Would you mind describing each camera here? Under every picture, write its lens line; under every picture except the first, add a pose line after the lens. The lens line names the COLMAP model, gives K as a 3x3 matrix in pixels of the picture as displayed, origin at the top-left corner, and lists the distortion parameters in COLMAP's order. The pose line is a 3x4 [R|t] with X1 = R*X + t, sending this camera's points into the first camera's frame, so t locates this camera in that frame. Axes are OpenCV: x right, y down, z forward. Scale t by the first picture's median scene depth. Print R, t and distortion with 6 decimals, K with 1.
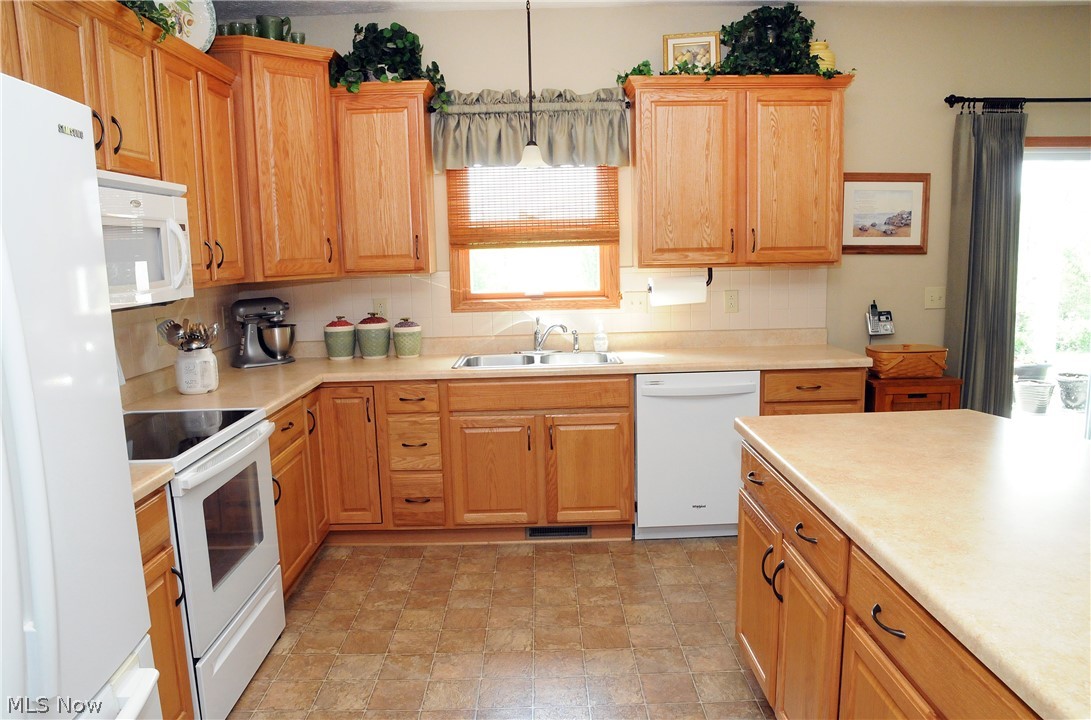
lens RADIAL K [[777.0, 0, 550.1], [0, 777.0, 367.7], [0, 0, 1]] dist [-0.092772, 0.043313]
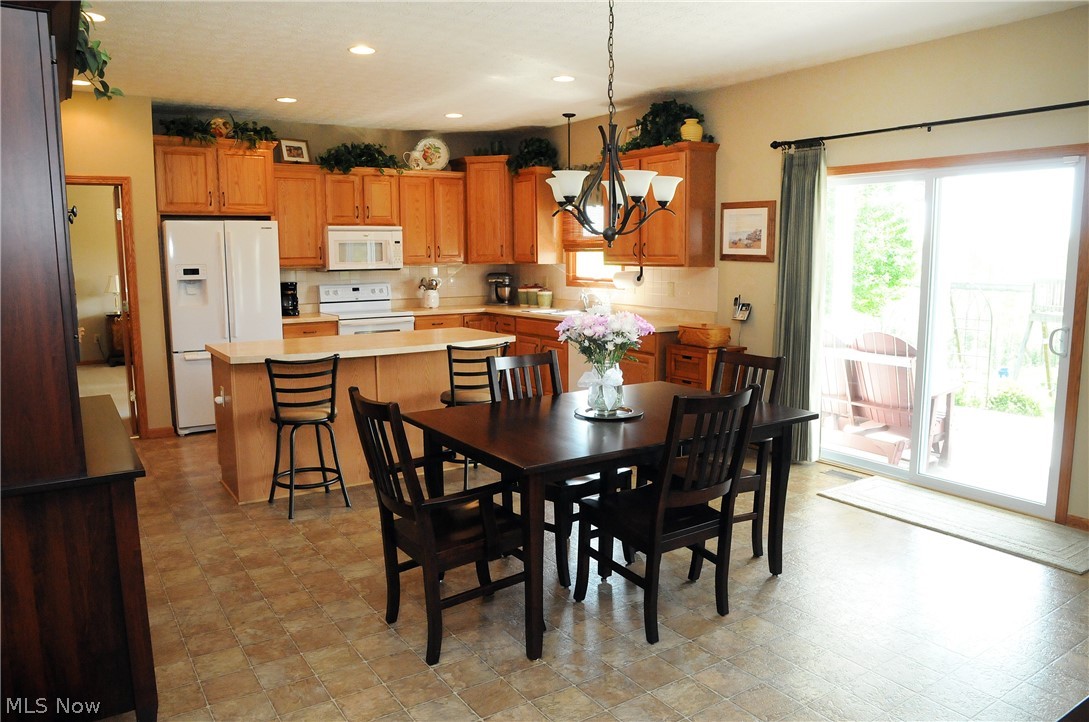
lens RADIAL K [[775.6, 0, 544.6], [0, 775.6, 356.6], [0, 0, 1]] dist [-0.092772, 0.043313]
pose [[0.535212, 0.133106, -0.834165, 1.483292], [-0.135106, 0.988283, 0.071013, -0.031637], [0.833844, 0.074693, 0.546924, -0.035332]]
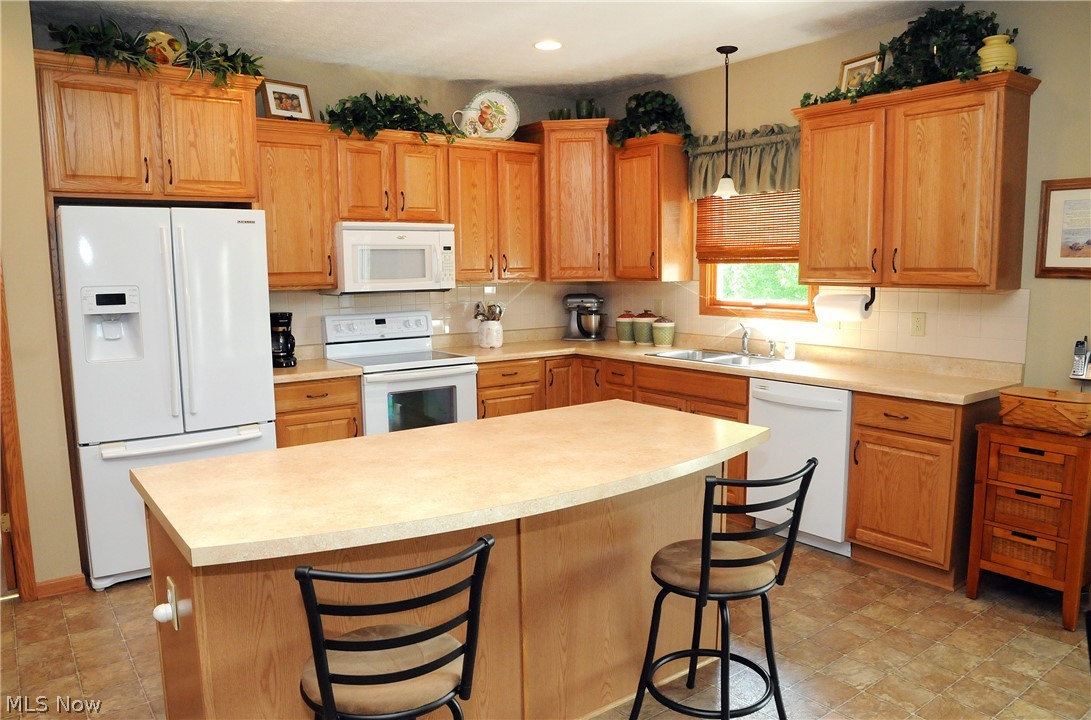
lens RADIAL K [[777.0, 0, 551.9], [0, 777.0, 366.7], [0, 0, 1]] dist [-0.092772, 0.043313]
pose [[0.588321, 0.123026, -0.799214, 0.770754], [-0.127698, 0.990092, 0.058407, -0.033019], [0.798481, 0.067696, 0.598202, 0.090311]]
